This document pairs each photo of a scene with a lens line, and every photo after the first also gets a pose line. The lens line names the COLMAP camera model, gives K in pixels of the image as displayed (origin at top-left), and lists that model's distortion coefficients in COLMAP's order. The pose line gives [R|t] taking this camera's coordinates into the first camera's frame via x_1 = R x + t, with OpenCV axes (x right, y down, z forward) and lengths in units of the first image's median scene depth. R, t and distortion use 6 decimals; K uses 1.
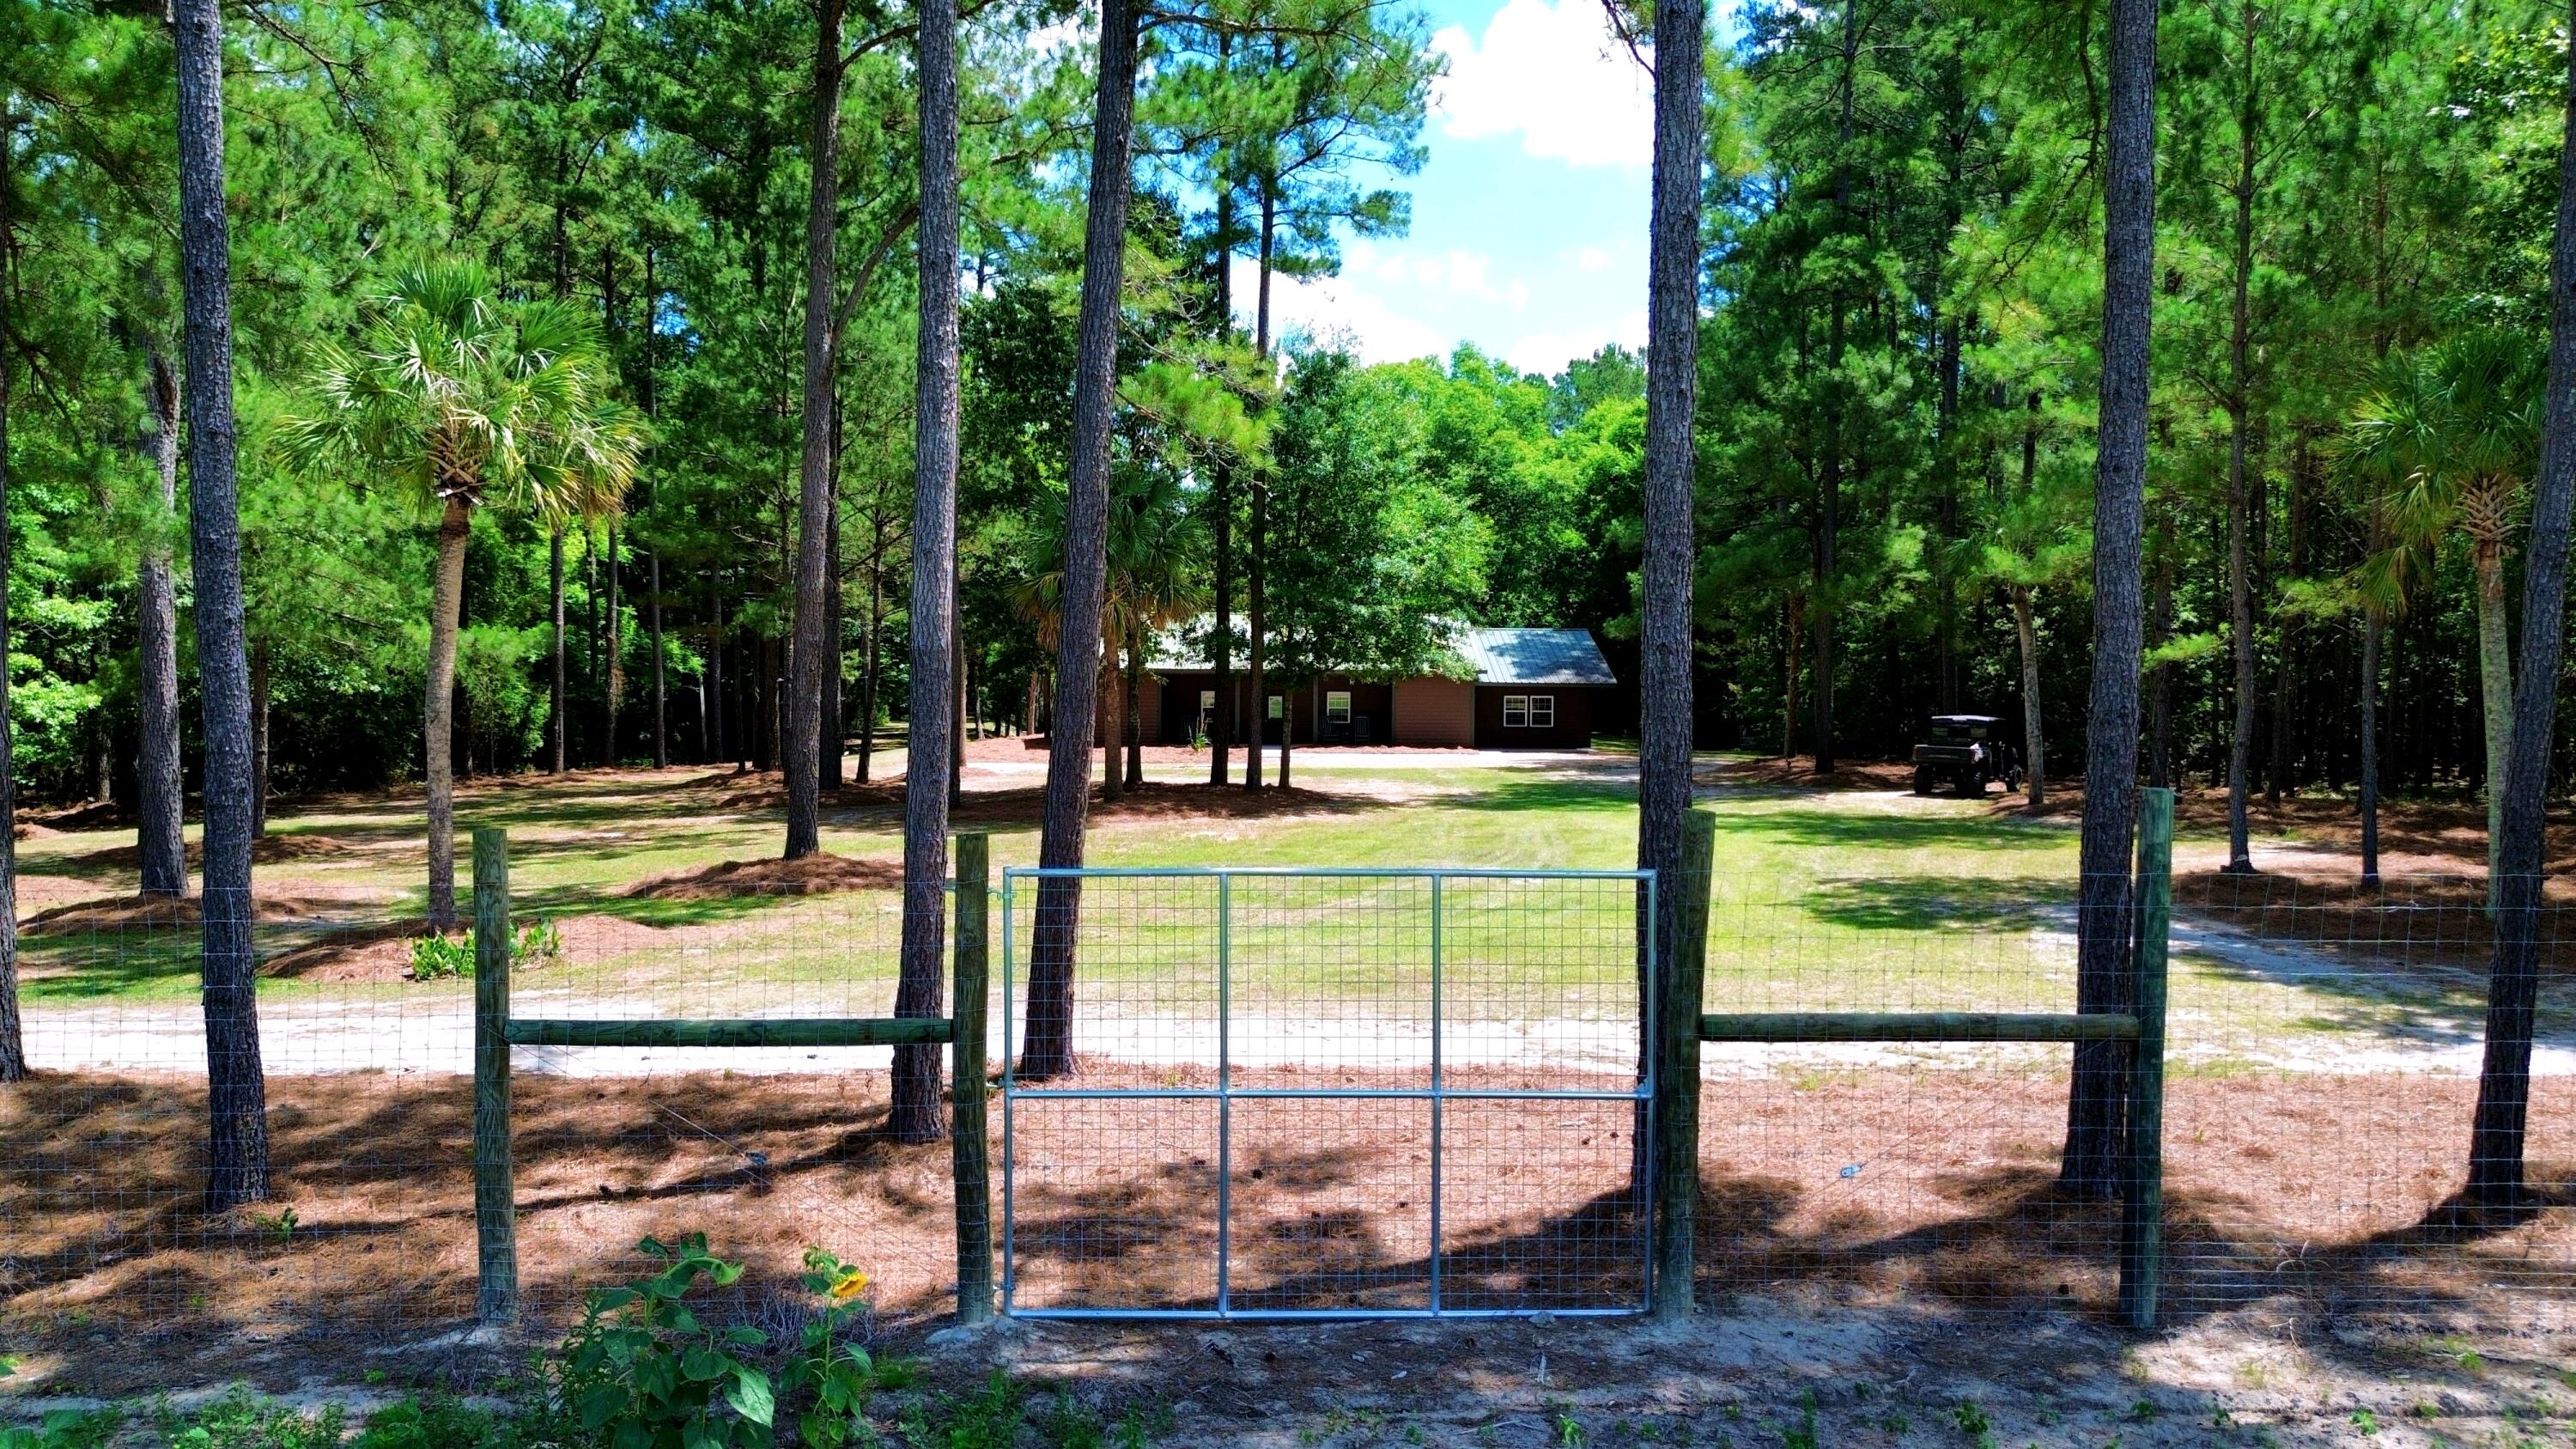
lens RADIAL K [[1814.7, 0, 1290.3], [0, 1814.7, 730.0], [0, 0, 1]] dist [0.074159, -0.039687]
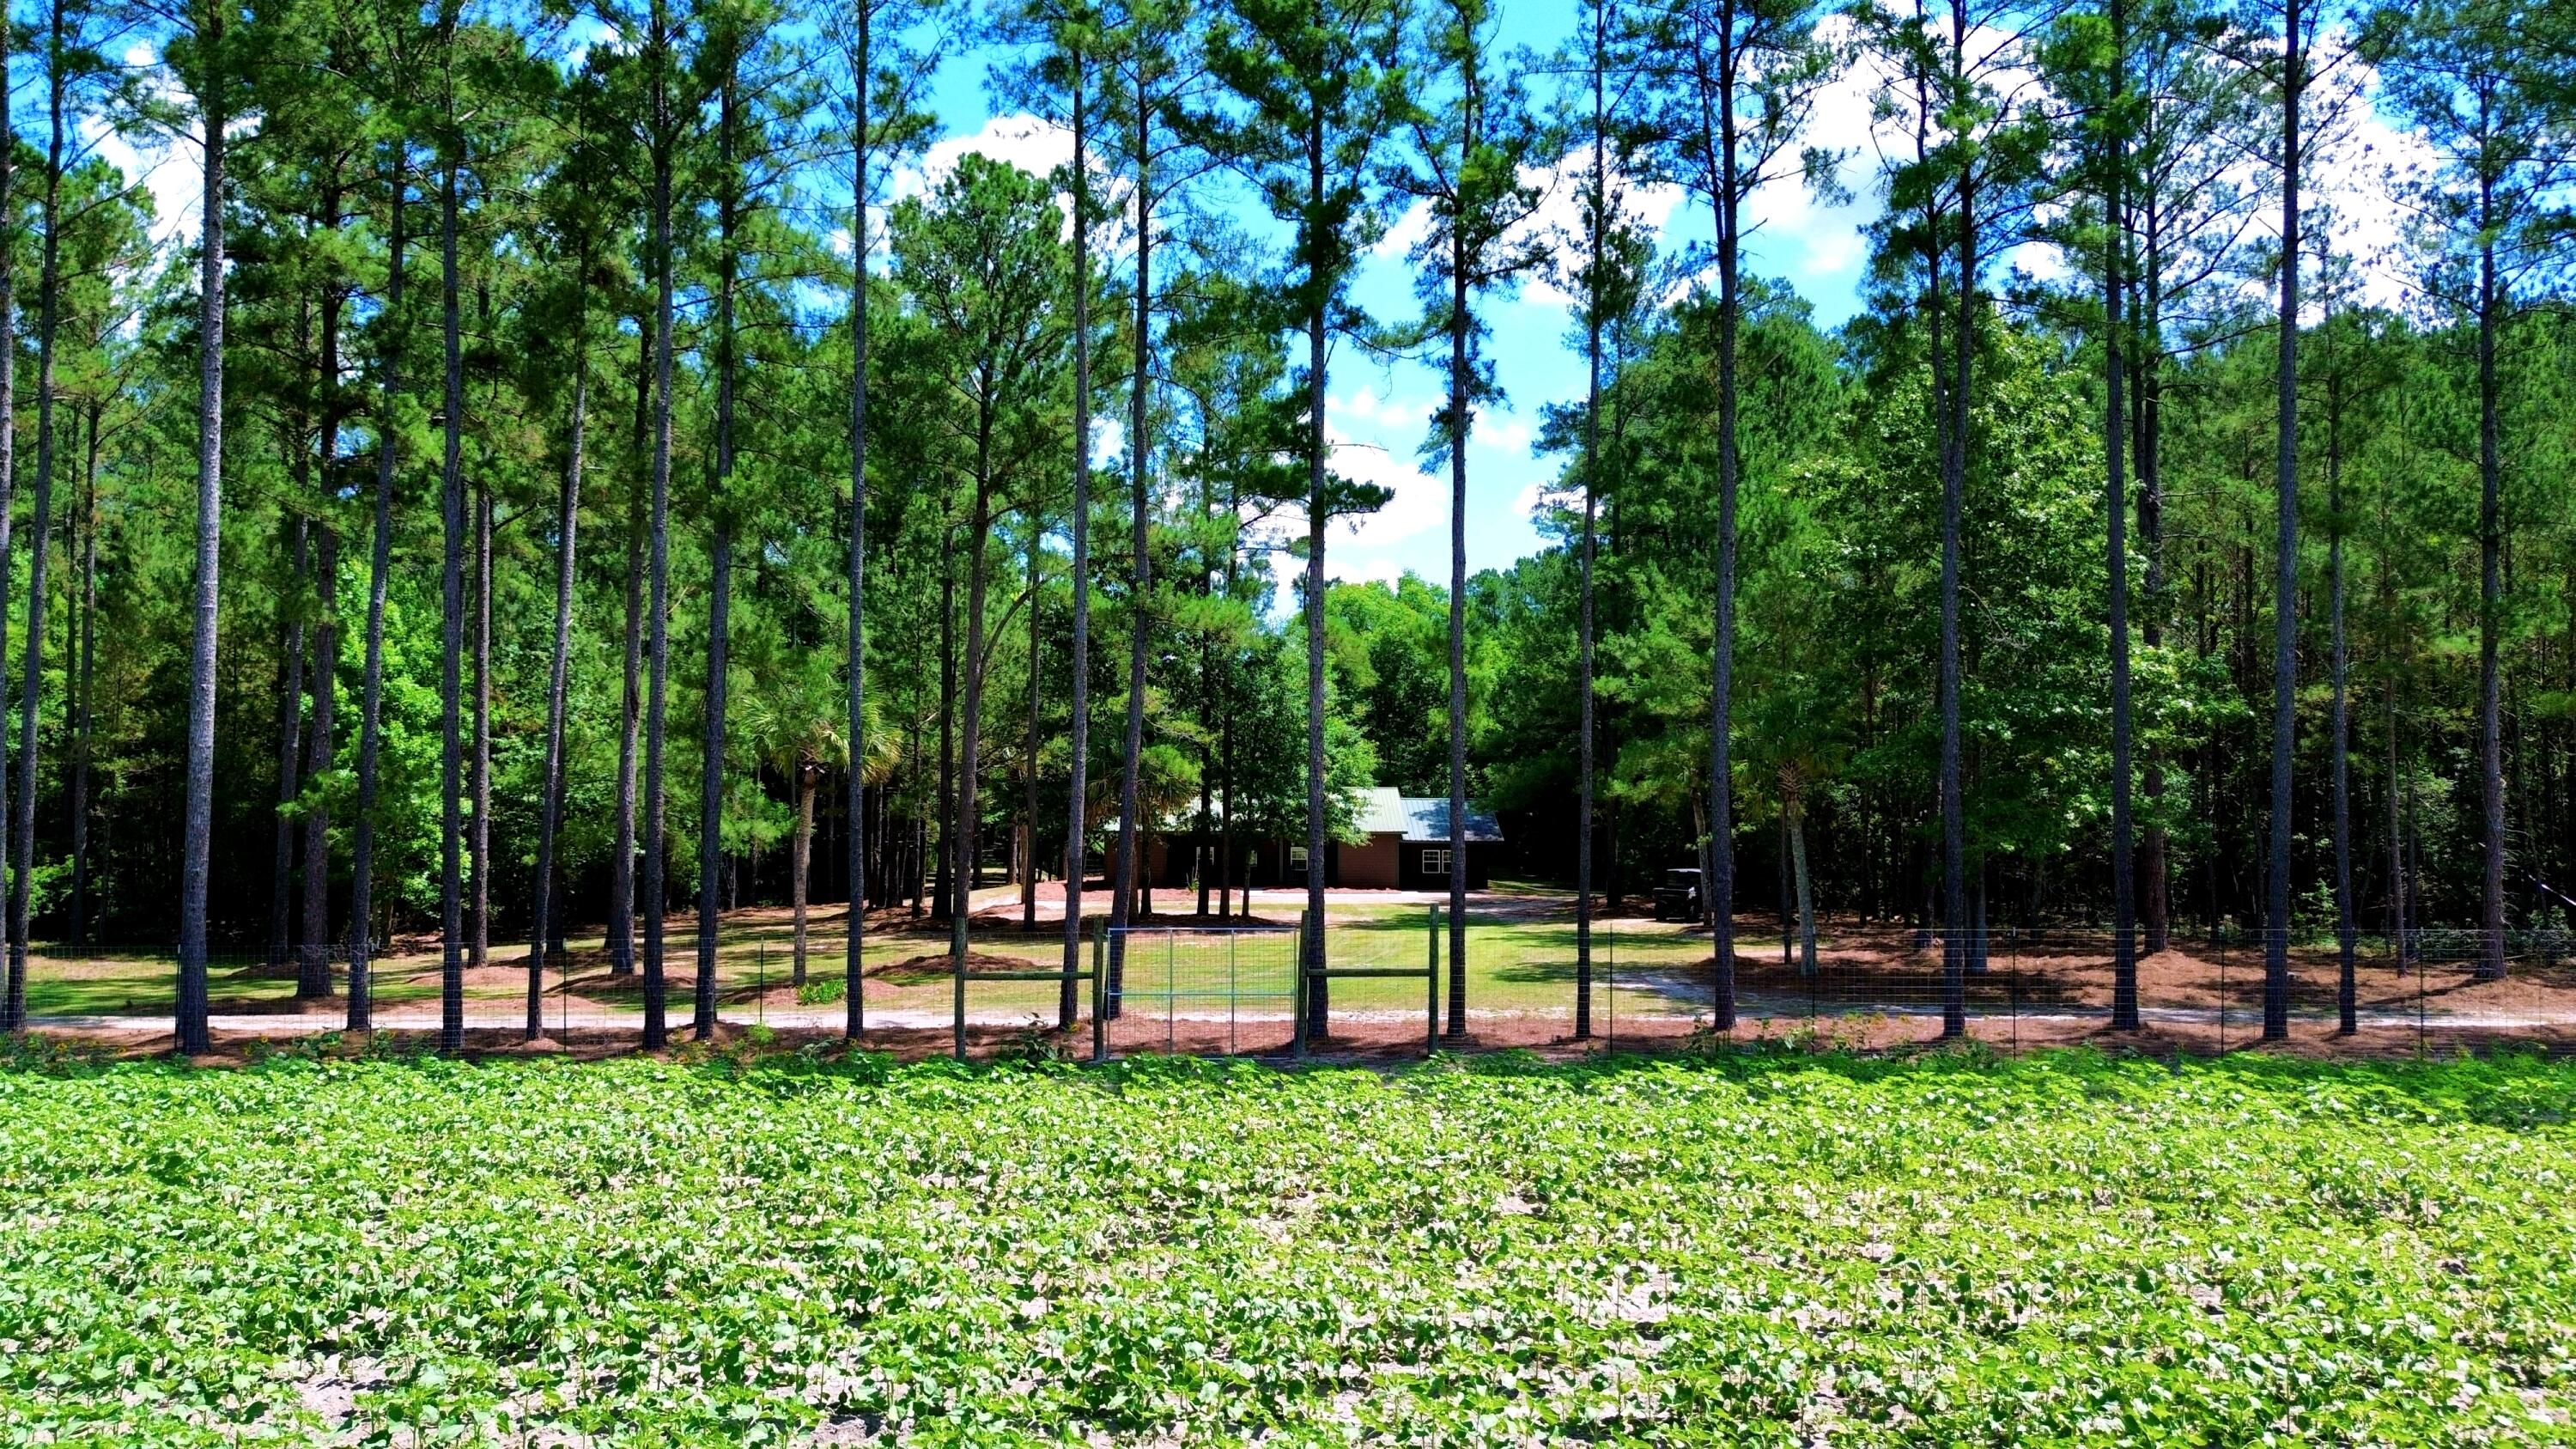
lens RADIAL K [[1814.7, 0, 1279.6], [0, 1814.7, 733.7], [0, 0, 1]] dist [0.074159, -0.039687]
pose [[0.999902, -0.003551, -0.013576, 0.046592], [0.002537, 0.997258, -0.073957, -0.008182], [0.013801, 0.073915, 0.997169, -0.525326]]
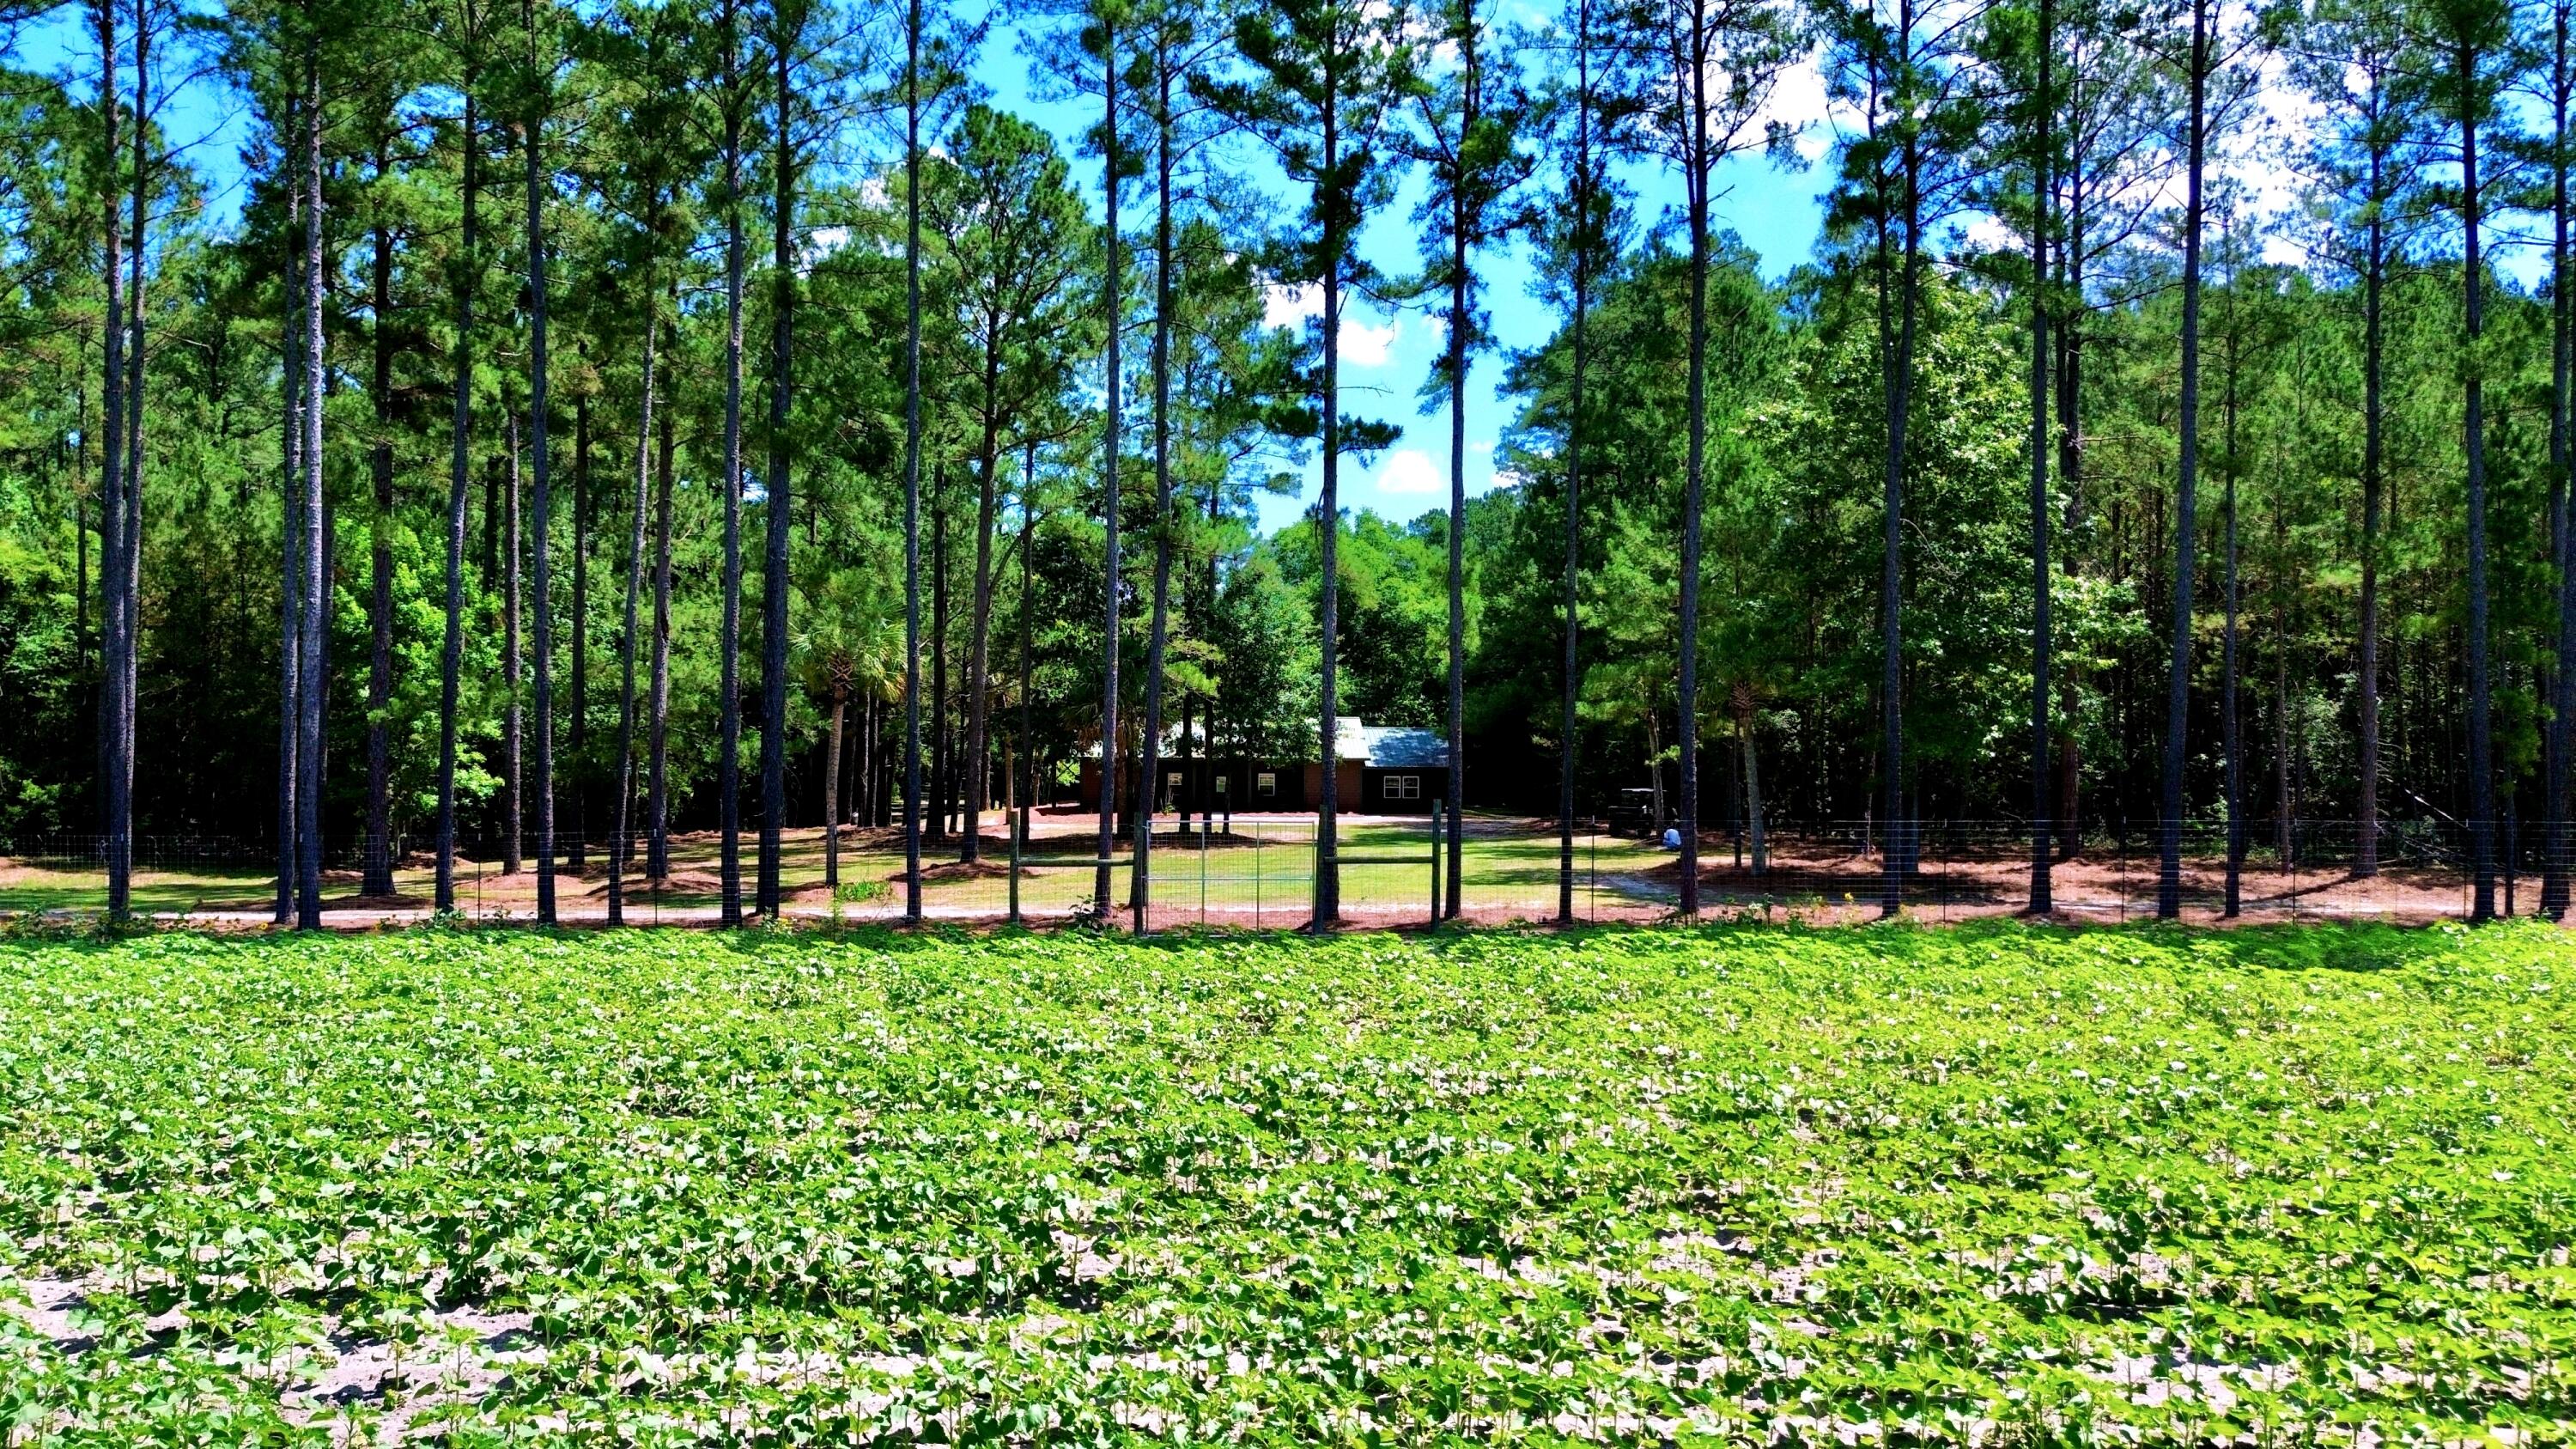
lens RADIAL K [[1814.7, 0, 1290.1], [0, 1814.7, 717.8], [0, 0, 1]] dist [0.074159, -0.039687]
pose [[0.999695, -0.000843, 0.024700, 0.014100], [0.002070, 0.998763, -0.049671, 0.009118], [-0.024628, 0.049707, 0.998460, -0.604770]]
